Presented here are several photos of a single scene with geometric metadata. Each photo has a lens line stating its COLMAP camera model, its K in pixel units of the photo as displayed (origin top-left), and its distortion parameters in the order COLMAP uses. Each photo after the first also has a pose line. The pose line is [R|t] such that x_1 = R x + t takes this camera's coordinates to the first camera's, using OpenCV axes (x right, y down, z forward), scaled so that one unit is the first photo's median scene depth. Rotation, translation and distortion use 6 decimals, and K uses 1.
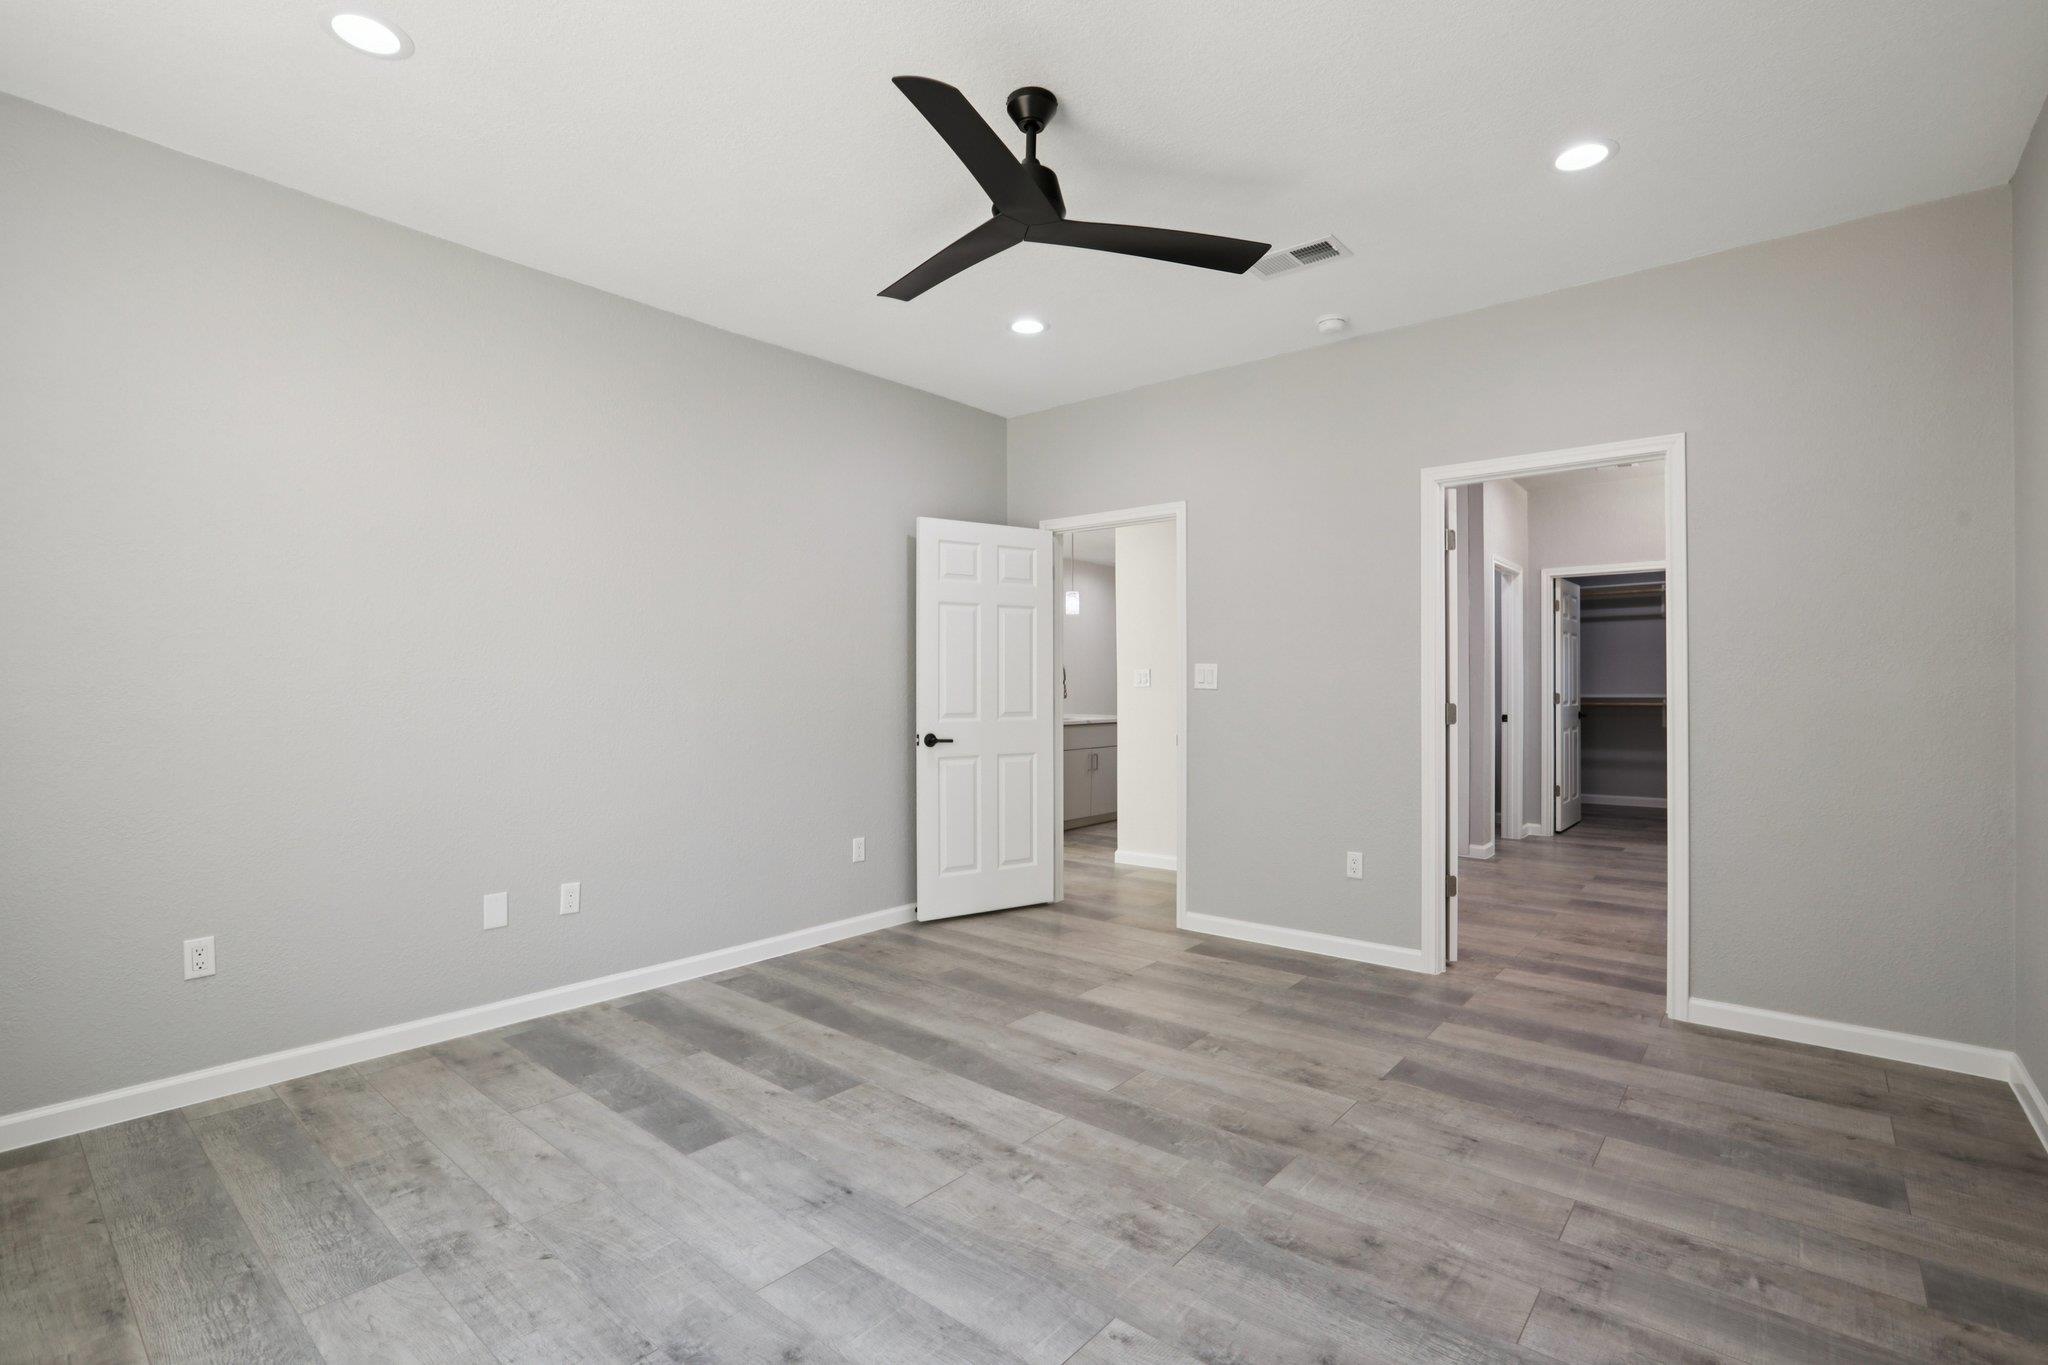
lens RADIAL K [[941.2, 0, 1021.1], [0, 941.2, 680.1], [0, 0, 1]] dist [-0.025212, 0.008872]
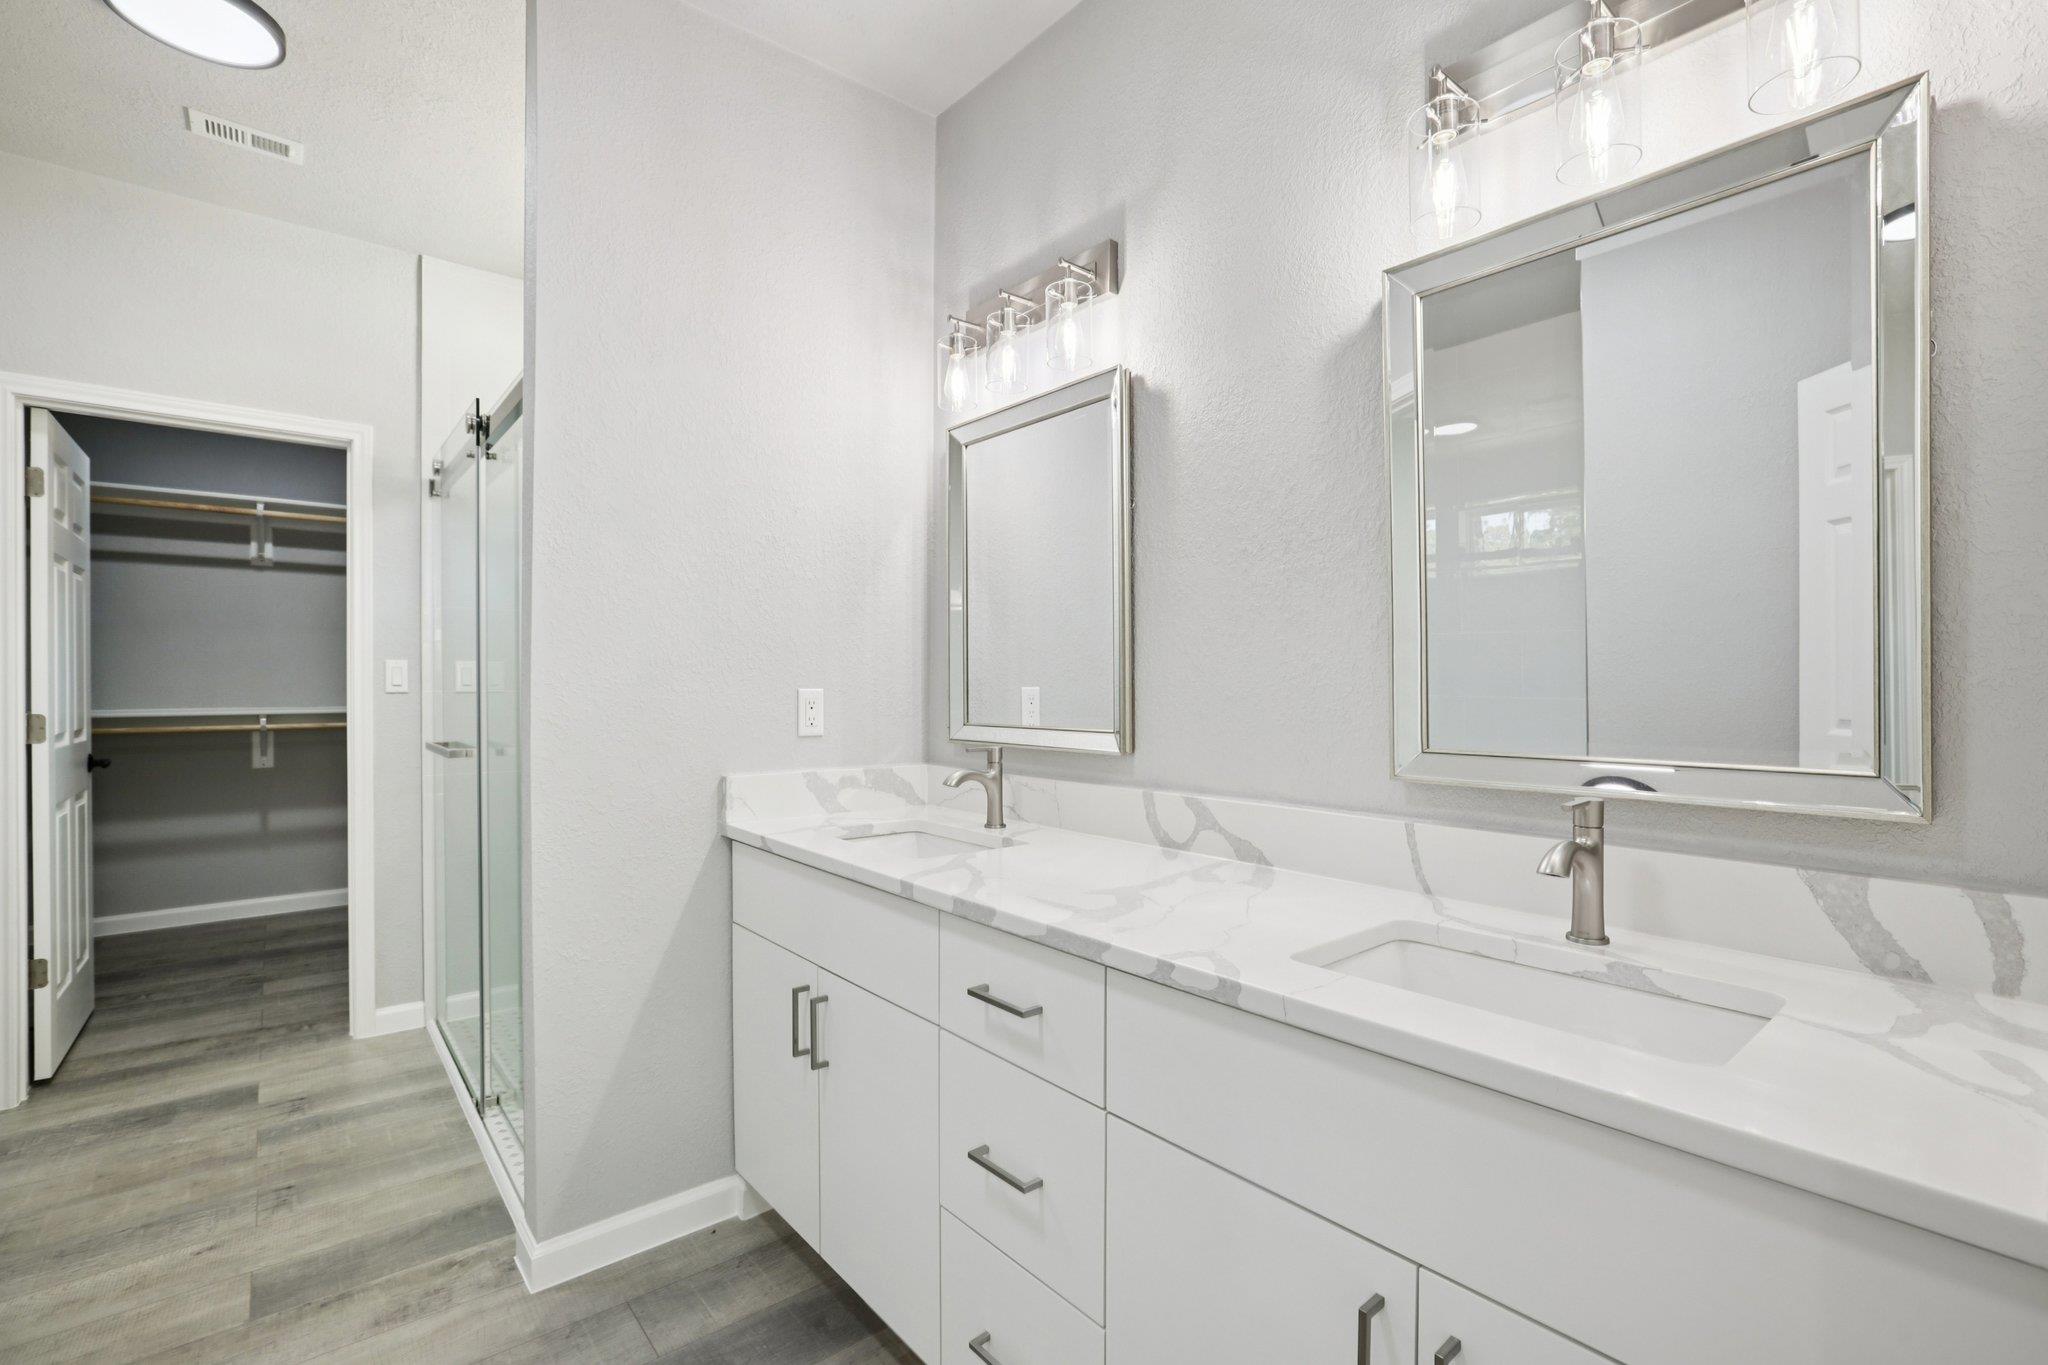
lens RADIAL K [[982.9, 0, 1002.4], [0, 982.9, 696.4], [0, 0, 1]] dist [-0.003250, 0.002259]
pose [[0.203565, -0.001544, 0.979060, 0.655282], [-0.011467, 0.999926, 0.003961, 0.000016], [-0.978994, -0.012033, 0.203533, 1.329919]]
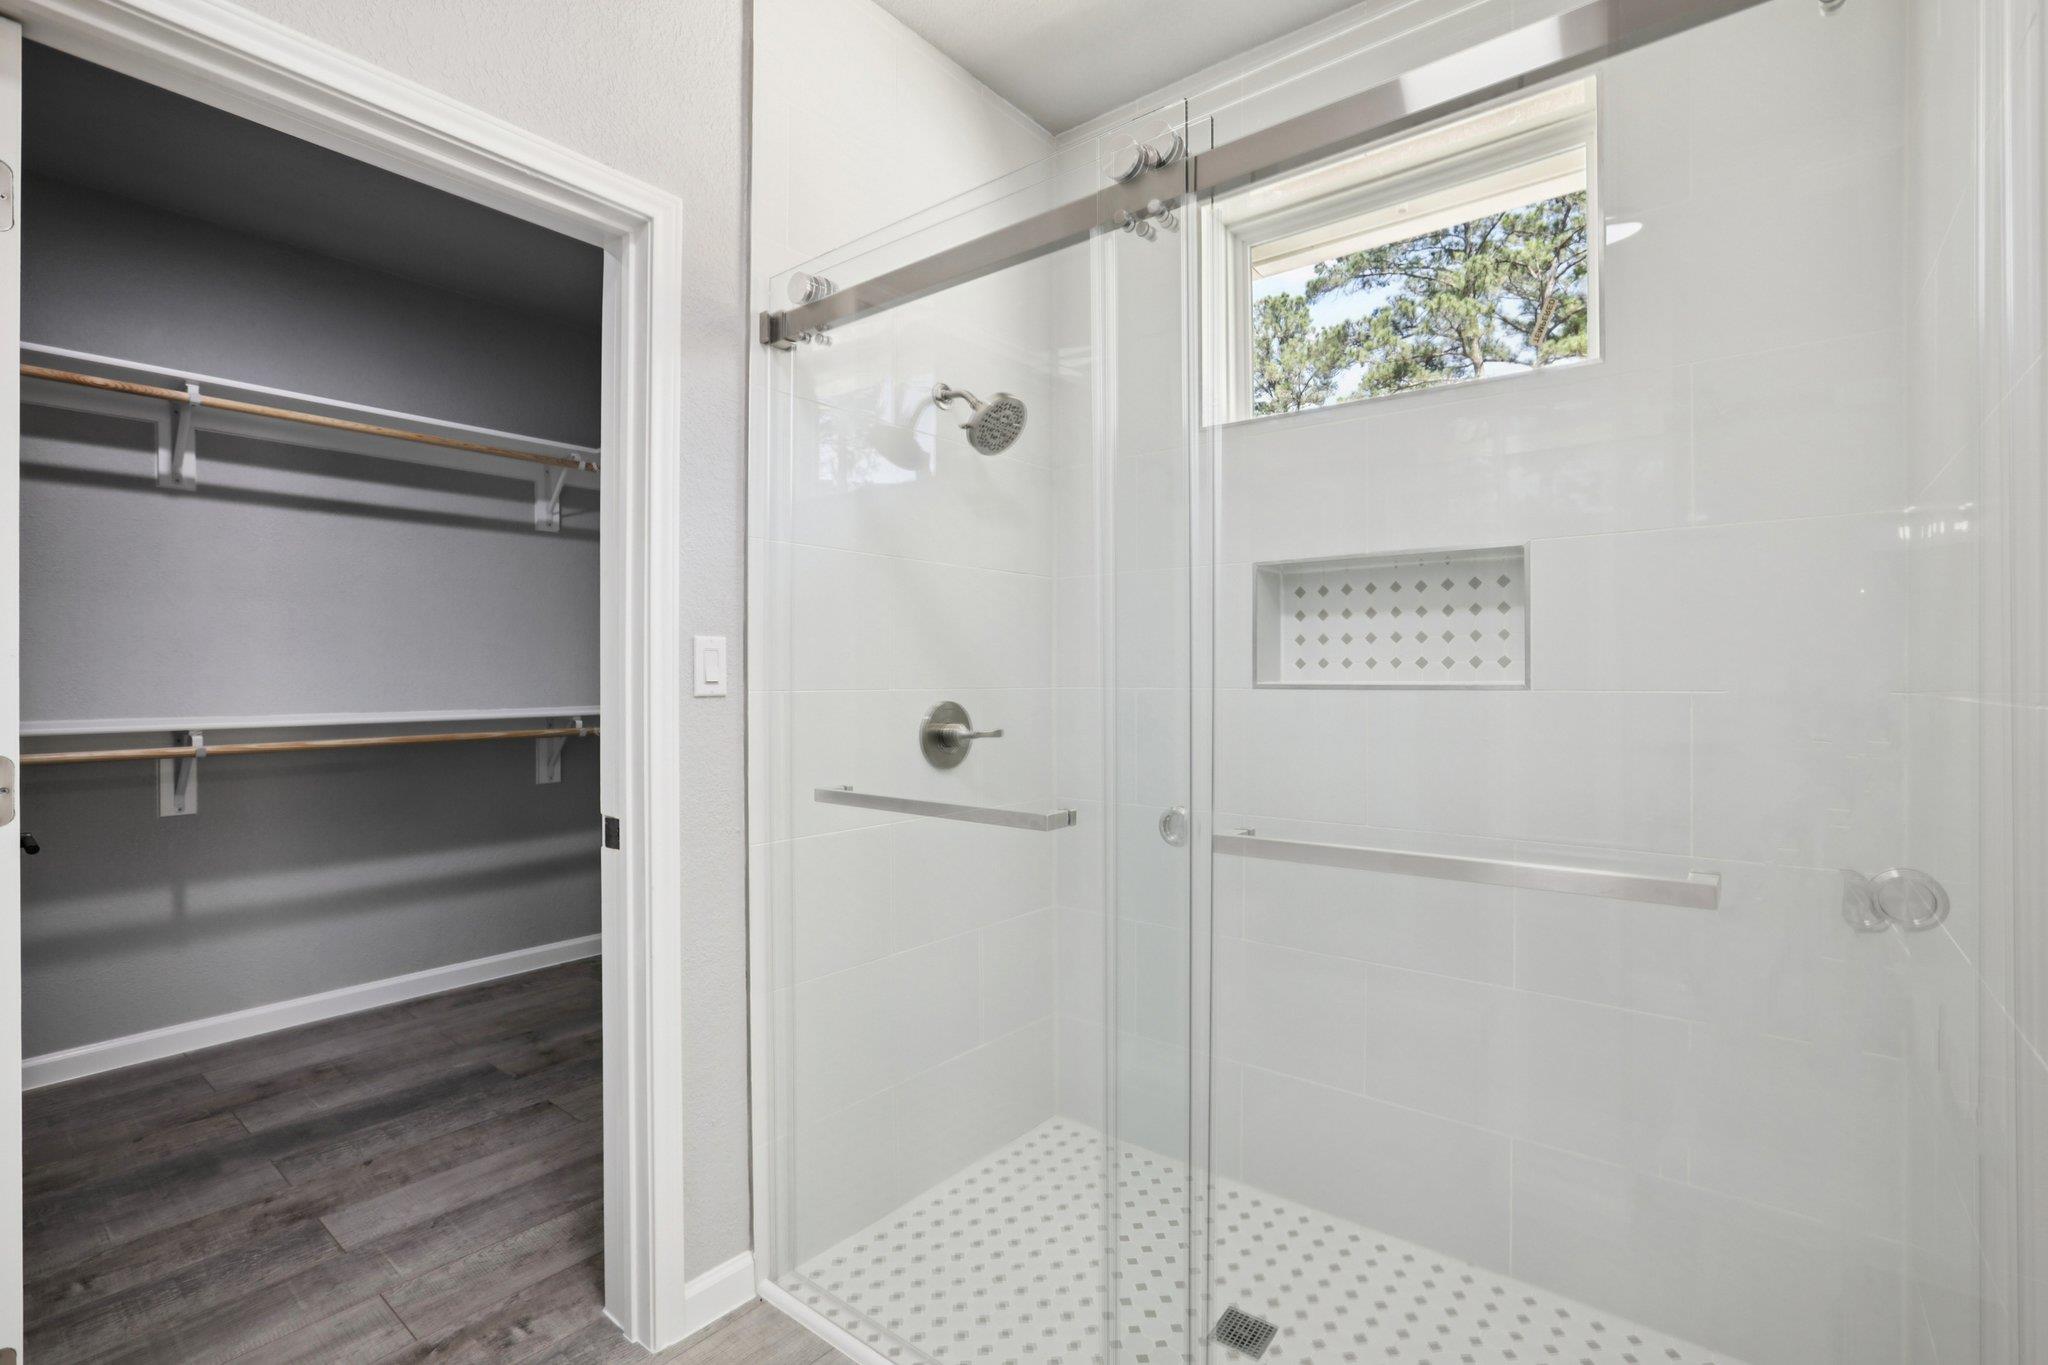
lens RADIAL K [[941.2, 0, 1029.5], [0, 941.2, 681.9], [0, 0, 1]] dist [-0.025212, 0.008872]
pose [[-0.050189, 0.004697, 0.998729, 1.020348], [-0.006924, 0.999963, -0.005051, 0.001076], [-0.998716, -0.007169, -0.050155, 2.065702]]
